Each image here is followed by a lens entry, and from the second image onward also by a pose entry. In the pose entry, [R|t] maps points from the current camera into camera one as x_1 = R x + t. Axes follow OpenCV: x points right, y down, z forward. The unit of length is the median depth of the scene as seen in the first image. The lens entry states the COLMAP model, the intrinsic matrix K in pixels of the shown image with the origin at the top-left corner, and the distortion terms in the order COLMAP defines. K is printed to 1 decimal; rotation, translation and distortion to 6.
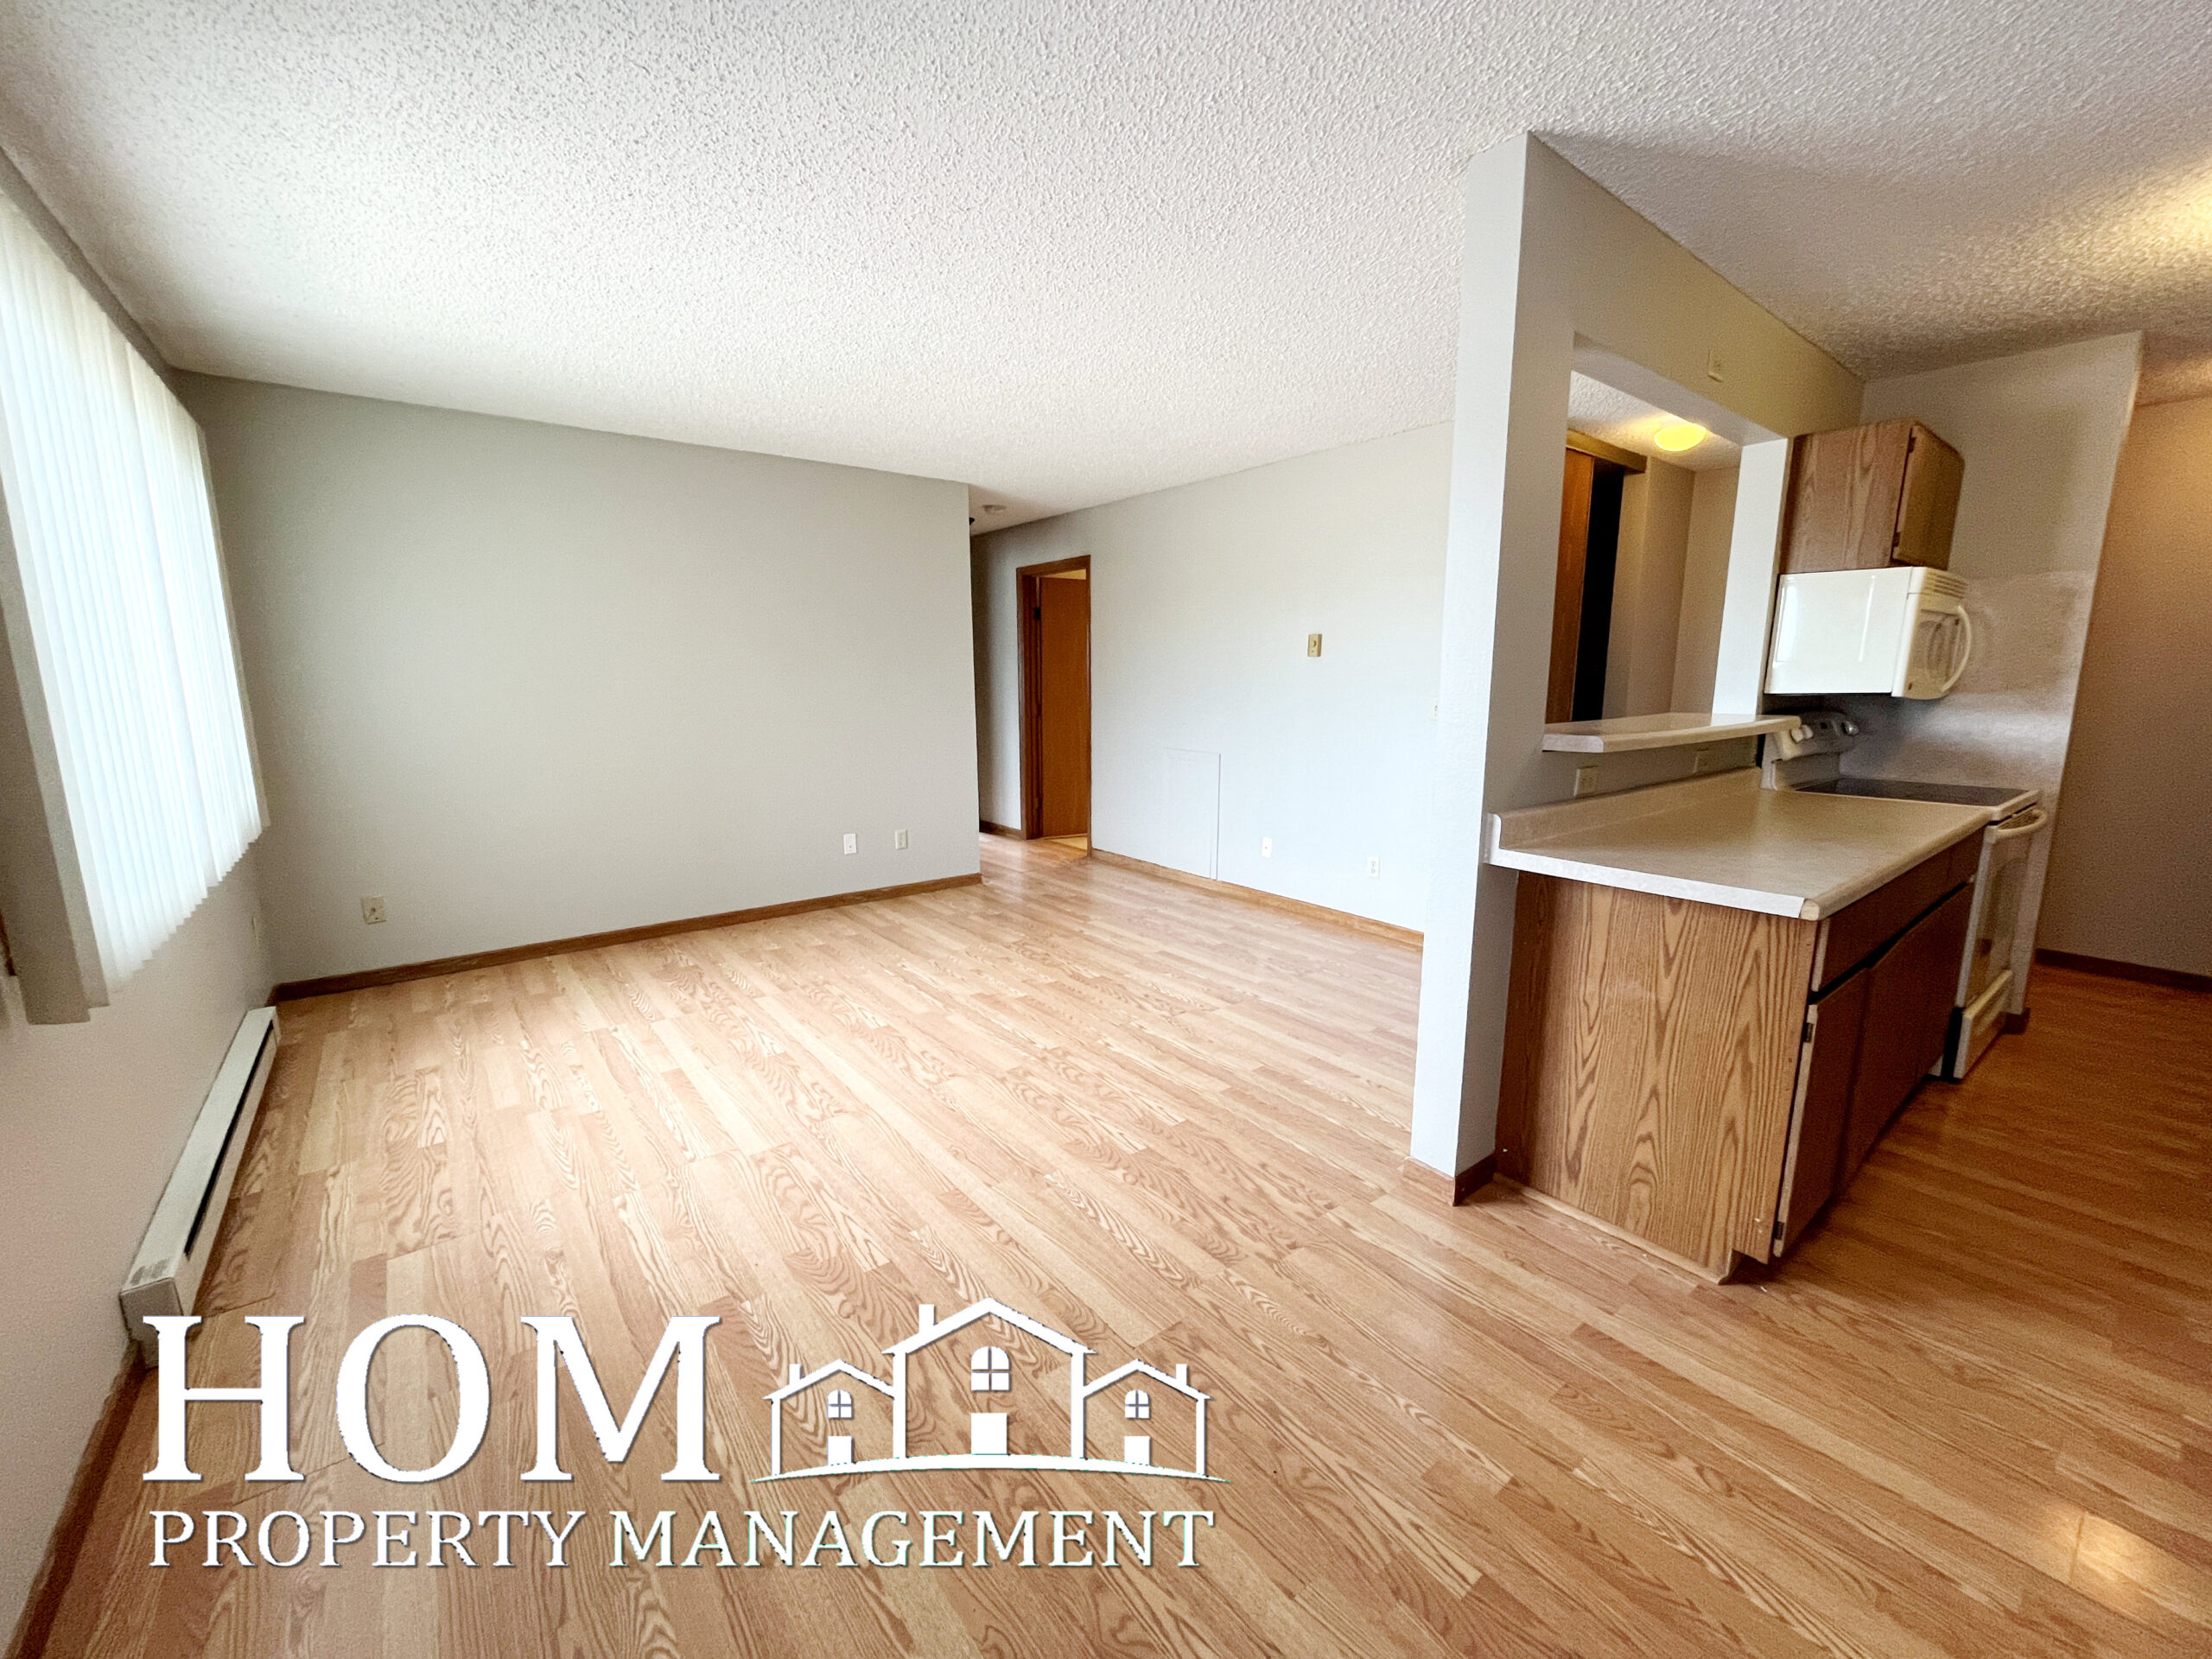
lens RADIAL K [[885.8, 0, 1113.4], [0, 885.8, 829.2], [0, 0, 1]] dist [-0.002226, 0.000002]
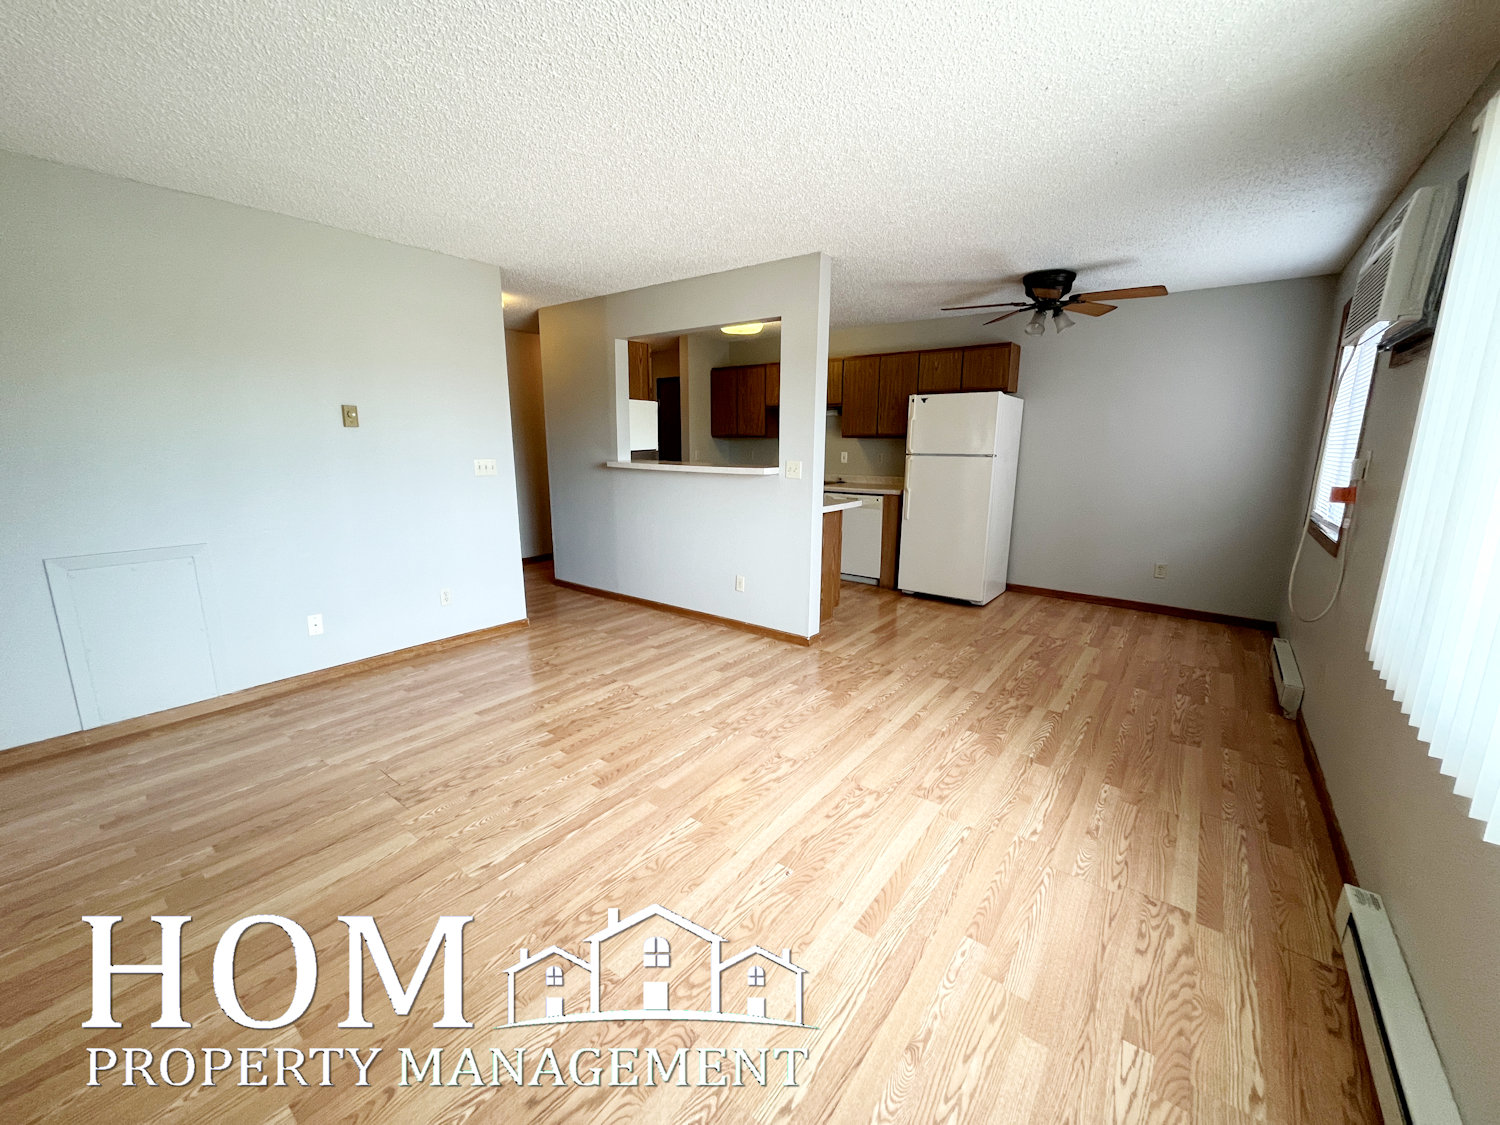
lens RADIAL K [[600.7, 0, 755.0], [0, 600.7, 562.3], [0, 0, 1]] dist [-0.002226, 0.000002]
pose [[-0.250160, -0.196785, 0.947996, -0.893492], [0.163543, 0.956470, 0.241701, -0.200863], [-0.954292, 0.215502, -0.207087, 1.083992]]
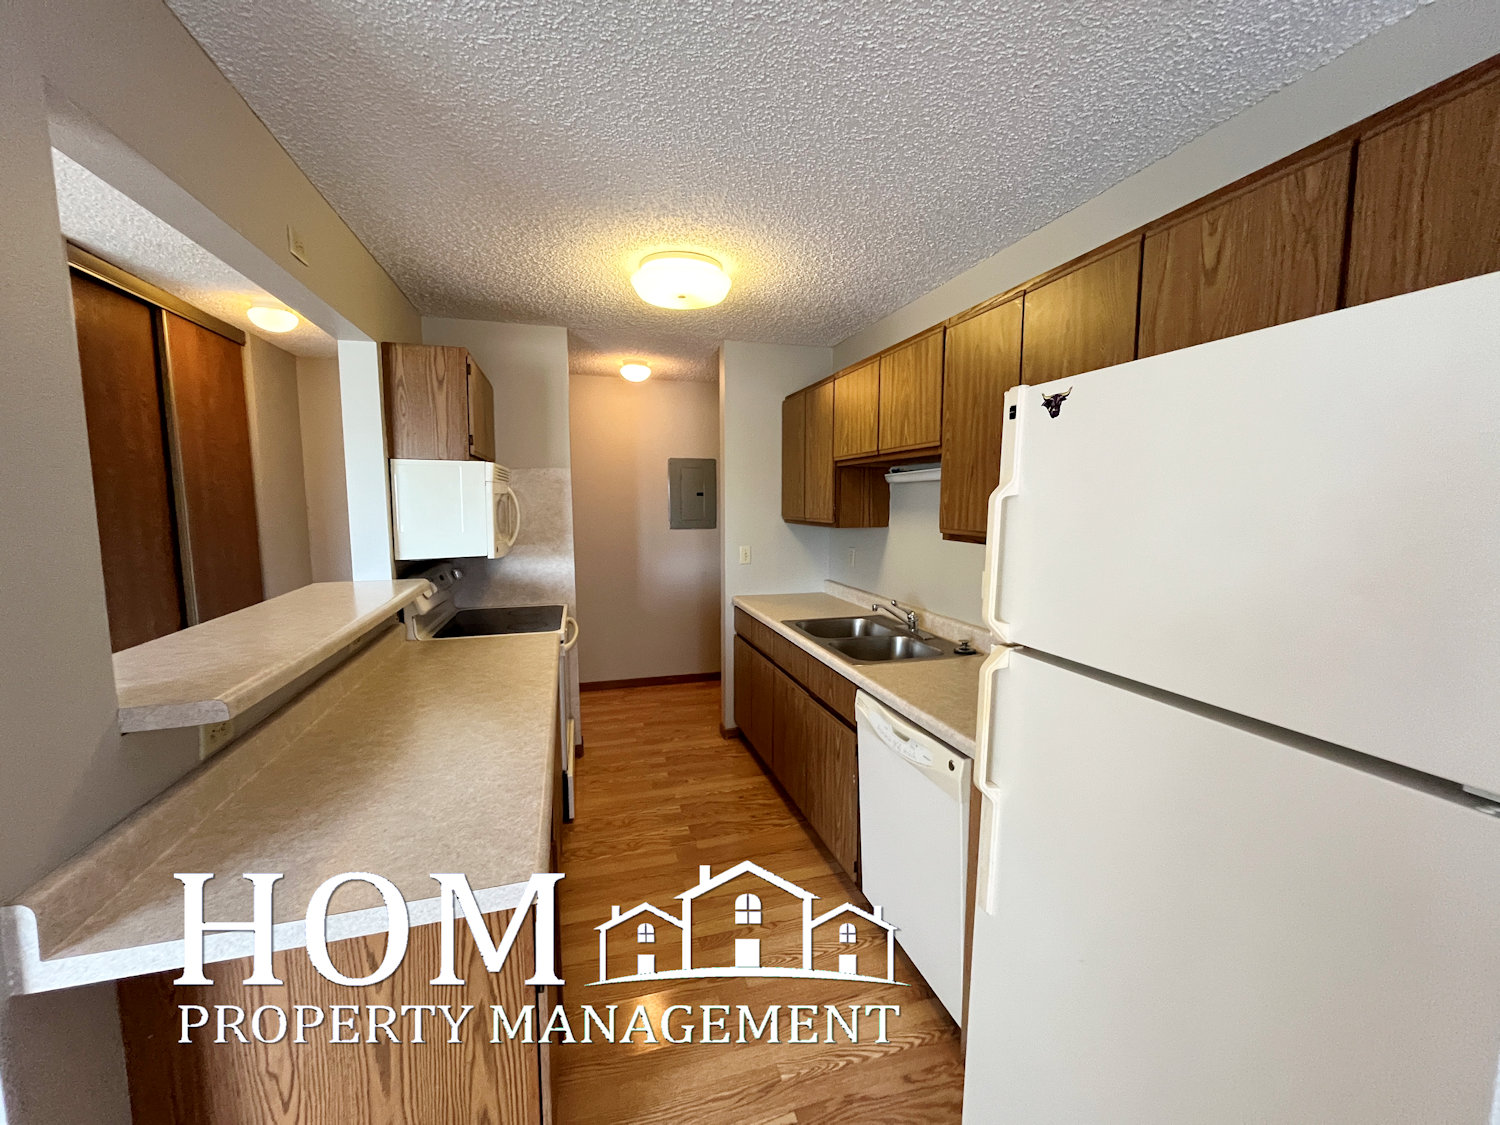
lens RADIAL K [[595.3, 0, 750.0], [0, 595.3, 562.5], [0, 0, 1]] dist [-0.005831, -0.000142]
pose [[0.365785, -0.098364, 0.925487, 0.199269], [0.158644, 0.986436, 0.042140, -0.115155], [-0.917079, 0.131409, 0.376429, 0.302132]]
